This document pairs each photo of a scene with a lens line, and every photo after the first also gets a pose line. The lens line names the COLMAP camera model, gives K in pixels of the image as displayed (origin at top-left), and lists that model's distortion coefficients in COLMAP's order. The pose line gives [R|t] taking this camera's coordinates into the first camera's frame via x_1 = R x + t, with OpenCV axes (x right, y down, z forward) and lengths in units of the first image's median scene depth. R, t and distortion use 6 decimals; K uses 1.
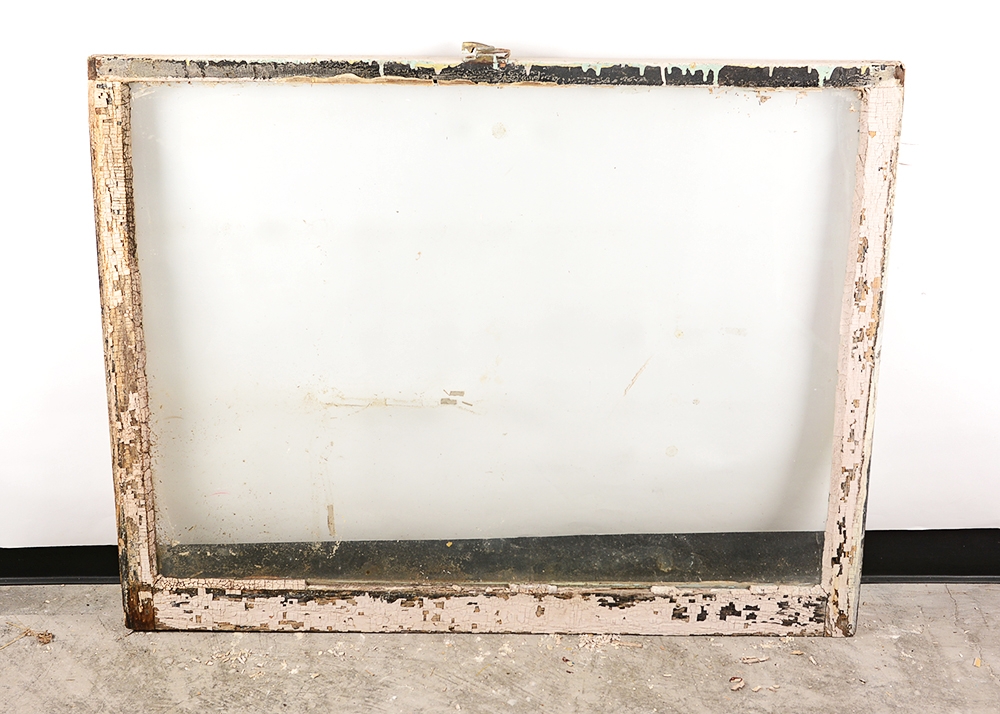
lens RADIAL K [[1494.1, 0, 473.0], [0, 1494.1, 351.0], [0, 0, 1]] dist [-0.015269, 0.000000]
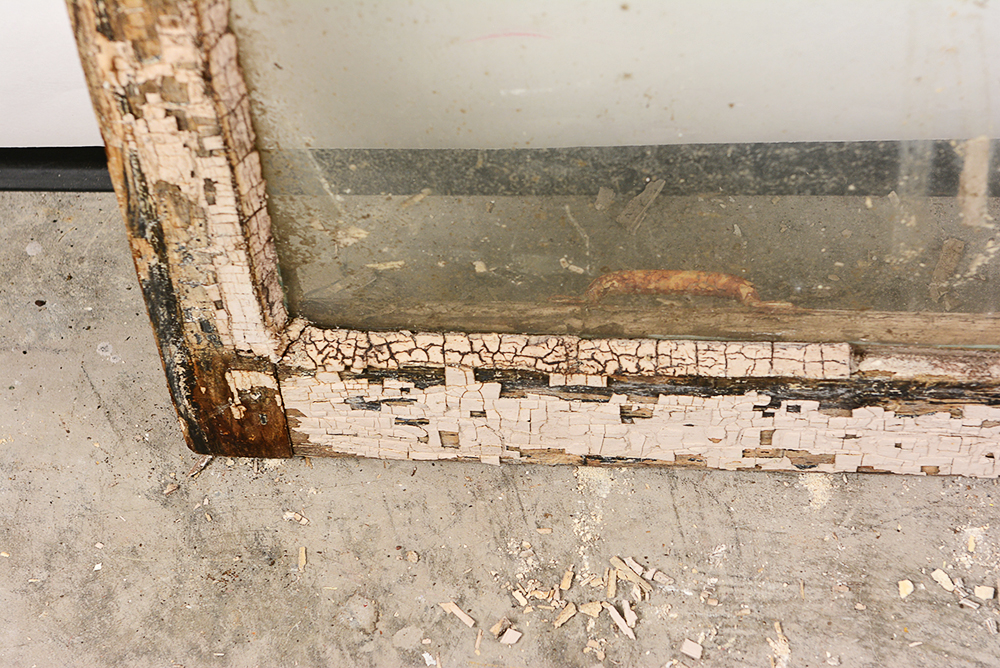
lens RADIAL K [[2915.0, 0, 500.5], [0, 2915.0, 333.7], [0, 0, 1]] dist [0.098350, 0.000000]
pose [[0.995859, 0.015702, -0.089543, -0.136165], [0.040285, 0.806758, 0.589507, -0.162074], [0.081496, -0.590673, 0.802785, 0.624659]]
